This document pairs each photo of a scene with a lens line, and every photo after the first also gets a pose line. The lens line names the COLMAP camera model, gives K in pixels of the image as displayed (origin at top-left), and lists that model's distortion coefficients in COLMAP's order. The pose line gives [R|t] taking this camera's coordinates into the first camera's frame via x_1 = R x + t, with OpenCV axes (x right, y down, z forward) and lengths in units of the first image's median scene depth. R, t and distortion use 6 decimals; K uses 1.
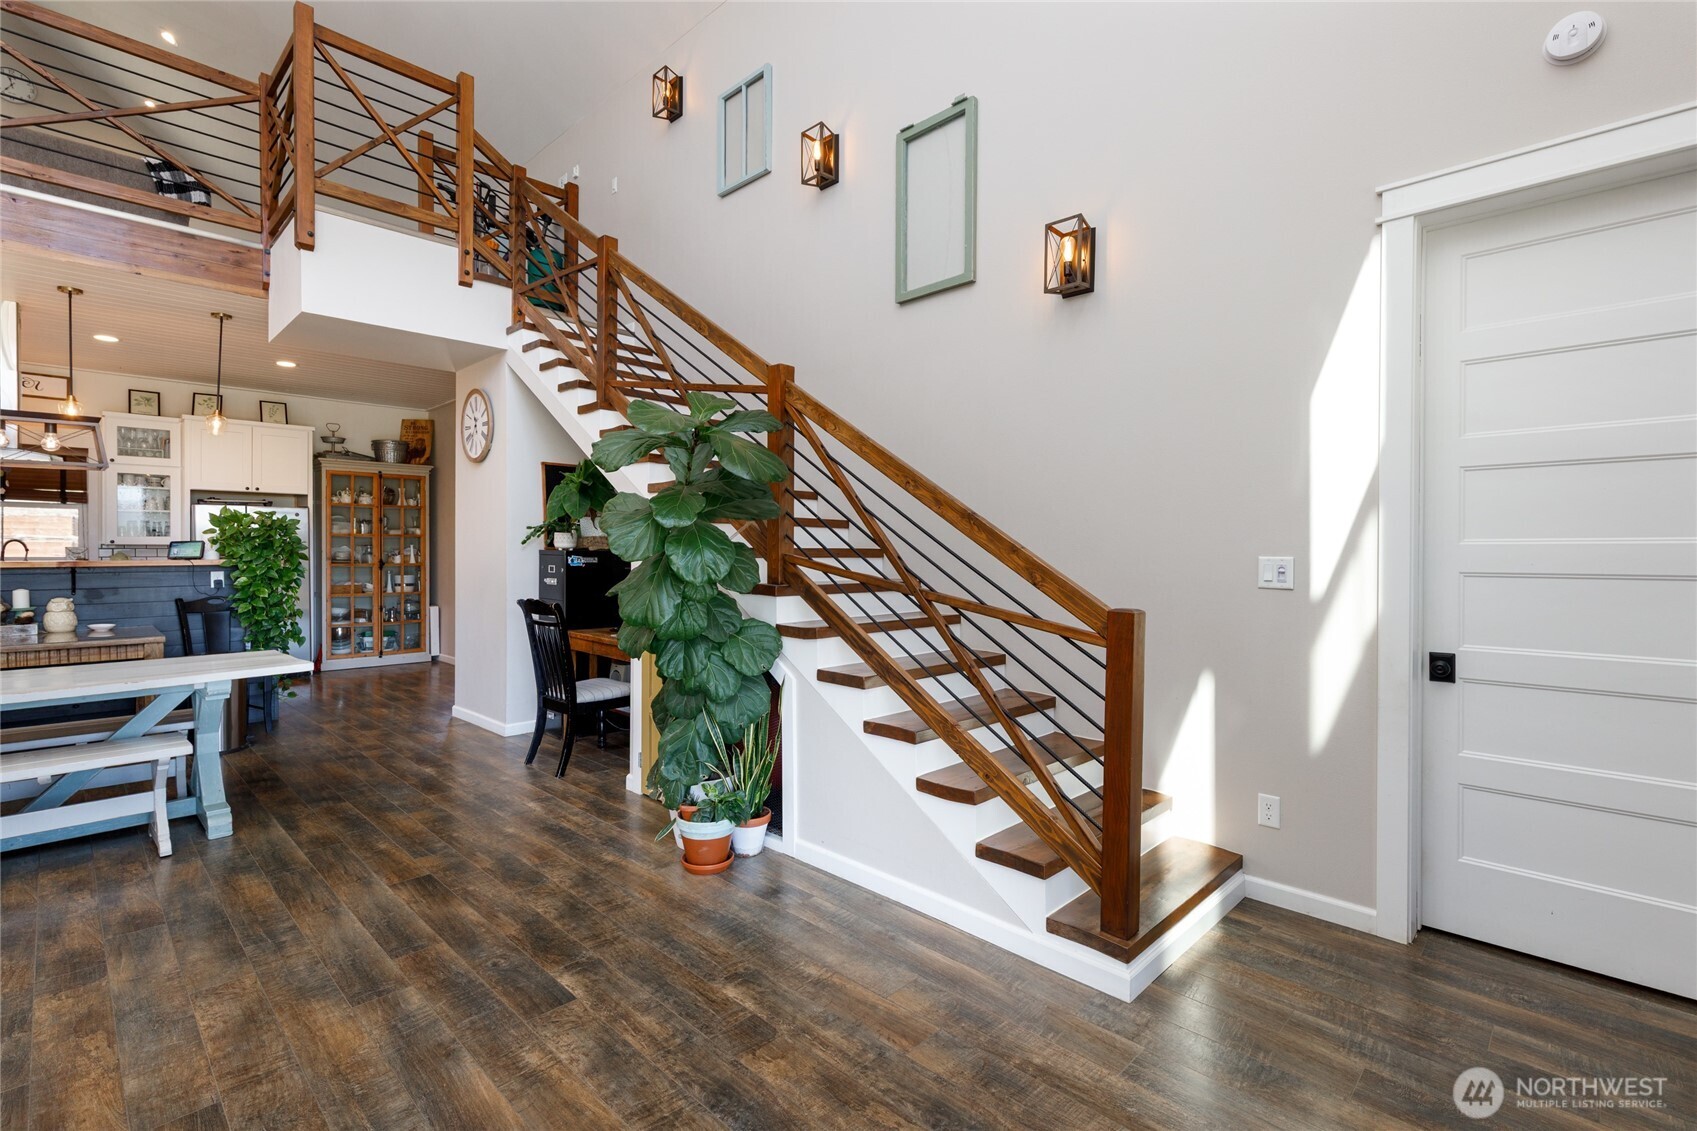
lens RADIAL K [[757.9, 0, 850.4], [0, 757.9, 561.3], [0, 0, 1]] dist [0.004260, 0.000732]
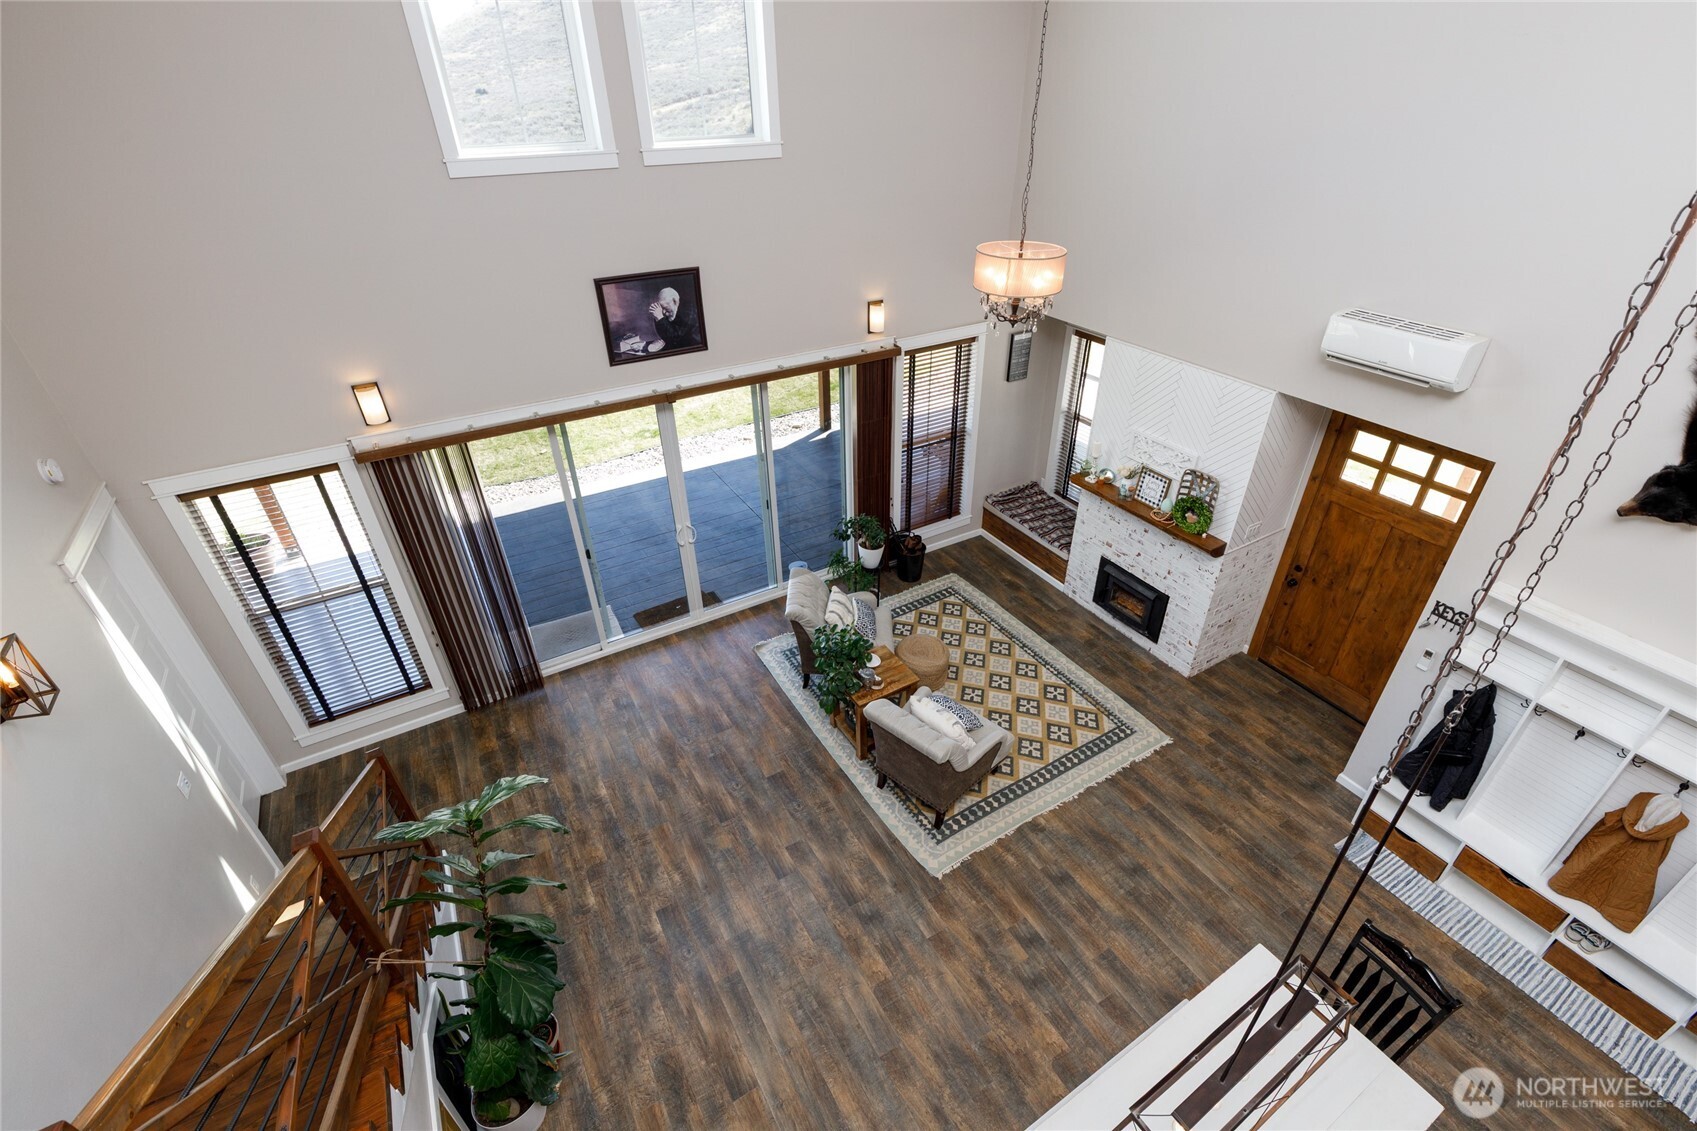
lens RADIAL K [[757.9, 0, 854.9], [0, 757.9, 563.7], [0, 0, 1]] dist [0.004260, 0.000732]
pose [[-0.965460, -0.138827, 0.220487, -1.217667], [0.006770, 0.832576, 0.553870, -1.438999], [-0.260464, 0.536232, -0.802879, 1.995478]]
